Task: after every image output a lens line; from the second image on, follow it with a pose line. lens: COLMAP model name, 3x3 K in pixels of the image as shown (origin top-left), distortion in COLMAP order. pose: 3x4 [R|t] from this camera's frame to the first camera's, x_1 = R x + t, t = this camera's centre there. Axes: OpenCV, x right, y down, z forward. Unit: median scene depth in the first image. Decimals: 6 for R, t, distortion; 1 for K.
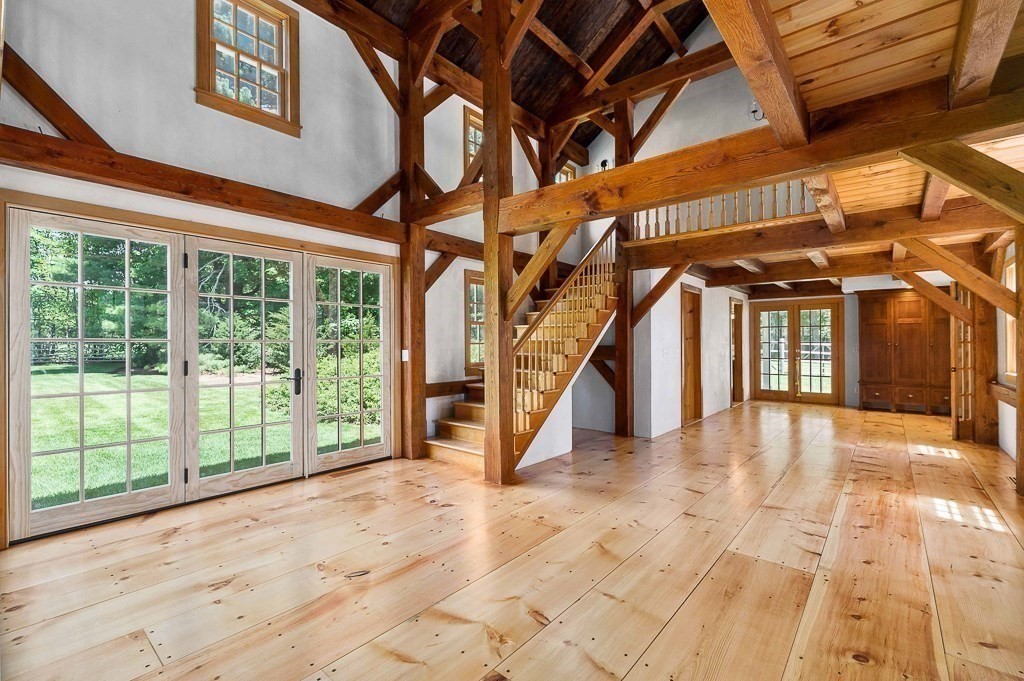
lens RADIAL K [[449.4, 0, 508.8], [0, 449.4, 336.7], [0, 0, 1]] dist [-0.000548, -0.000085]
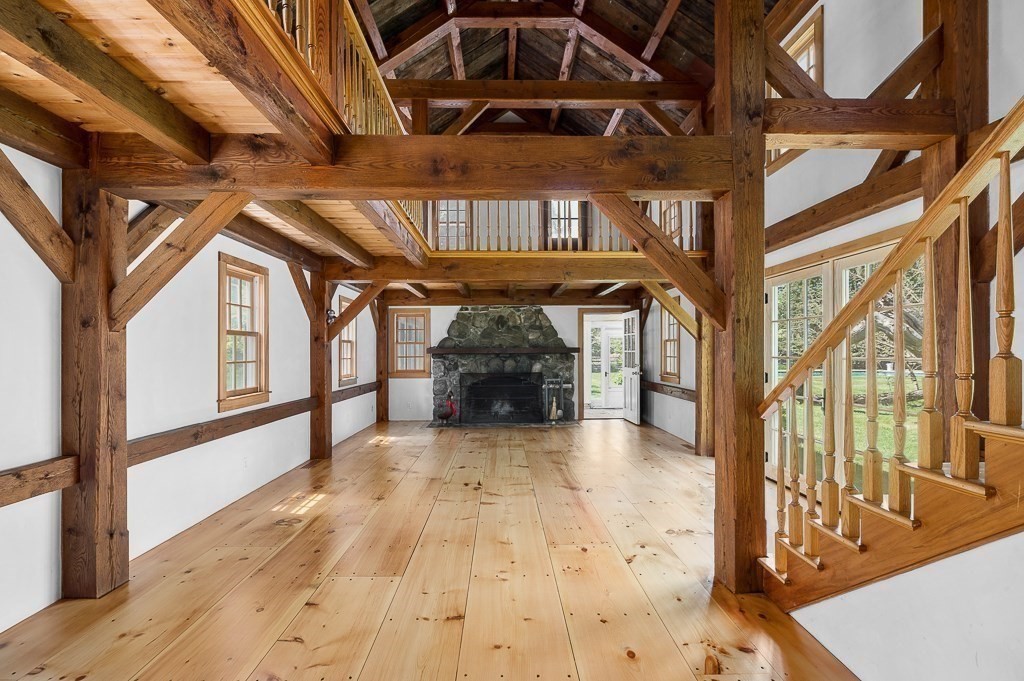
lens RADIAL K [[449.4, 0, 508.1], [0, 449.4, 350.5], [0, 0, 1]] dist [-0.000548, -0.000085]
pose [[-0.753290, 0.000719, -0.657688, 0.740528], [0.013068, 0.999818, -0.013874, -0.002009], [0.657559, -0.019046, -0.753163, 1.475560]]
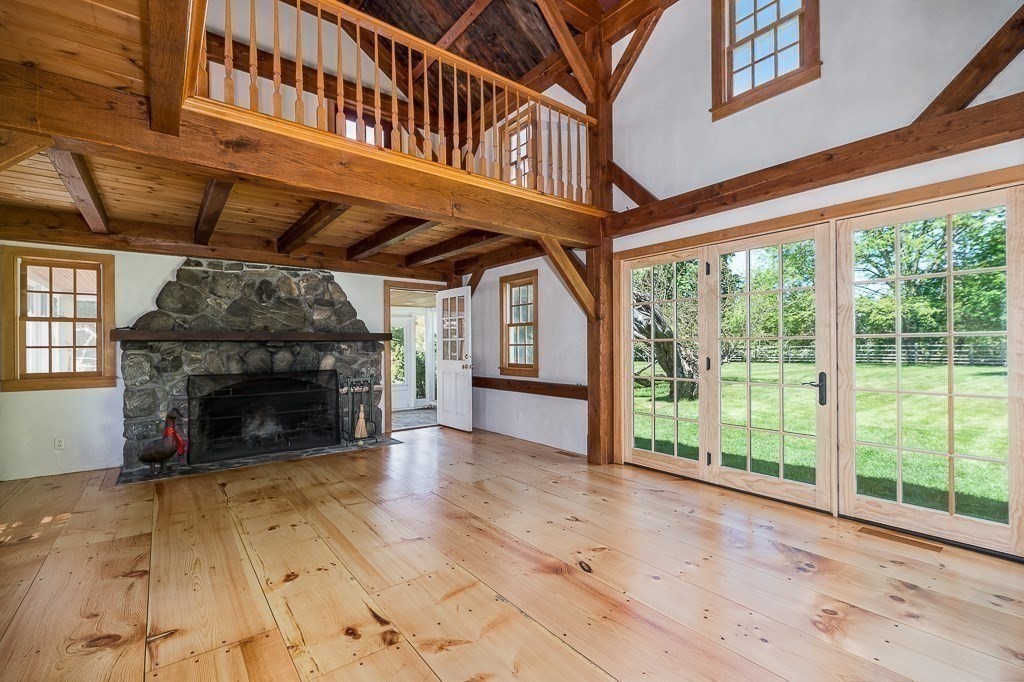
lens RADIAL K [[449.4, 0, 512.3], [0, 449.4, 346.0], [0, 0, 1]] dist [-0.000548, -0.000085]
pose [[-0.205630, -0.003138, -0.978625, 0.478216], [0.020103, 0.999770, -0.007430, 0.024200], [0.978423, -0.021201, -0.205520, 0.734415]]
